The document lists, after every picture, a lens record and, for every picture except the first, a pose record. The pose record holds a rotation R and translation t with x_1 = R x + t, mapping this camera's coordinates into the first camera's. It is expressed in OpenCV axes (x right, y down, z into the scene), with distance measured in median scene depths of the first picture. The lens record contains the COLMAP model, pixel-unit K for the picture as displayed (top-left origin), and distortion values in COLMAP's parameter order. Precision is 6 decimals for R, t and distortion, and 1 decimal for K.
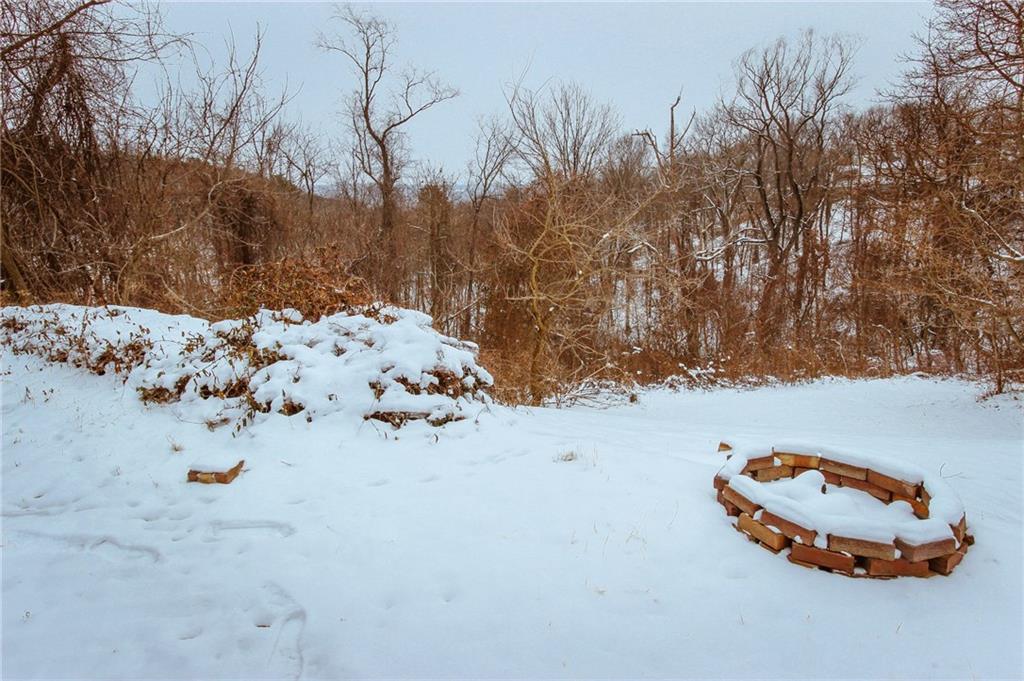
lens RADIAL K [[591.8, 0, 512.0], [0, 591.8, 337.8], [0, 0, 1]] dist [0.005559, 0.001819]
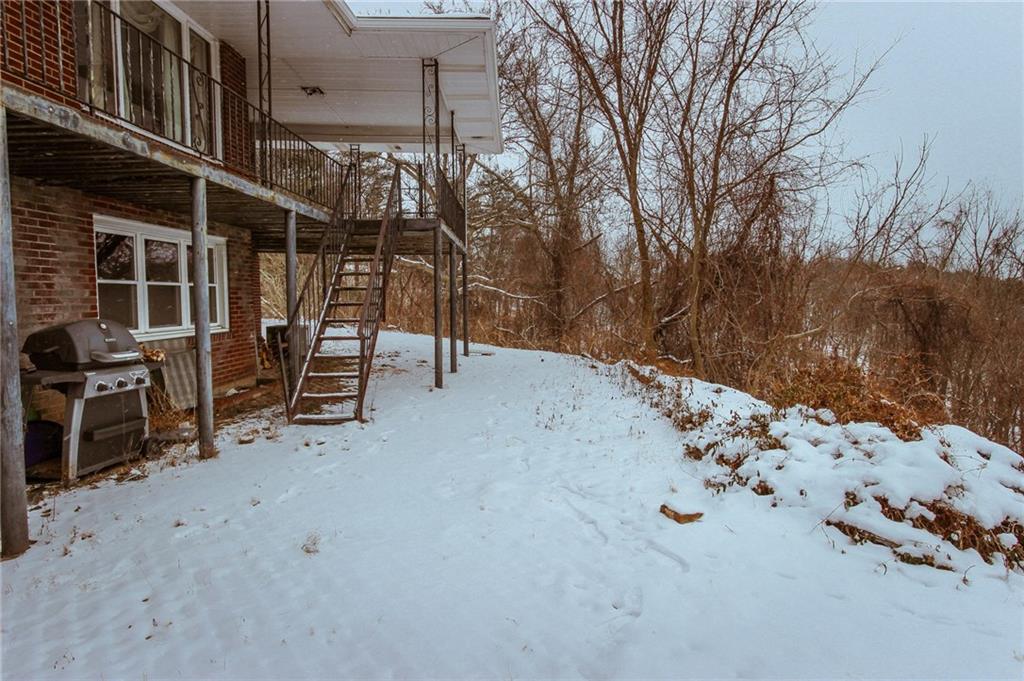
lens RADIAL K [[591.8, 0, 507.0], [0, 591.8, 336.3], [0, 0, 1]] dist [0.005559, 0.001819]
pose [[0.476856, 0.082941, -0.875059, 0.327061], [-0.234253, 0.971525, -0.035570, -0.006898], [0.847192, 0.221947, 0.482707, -0.003317]]
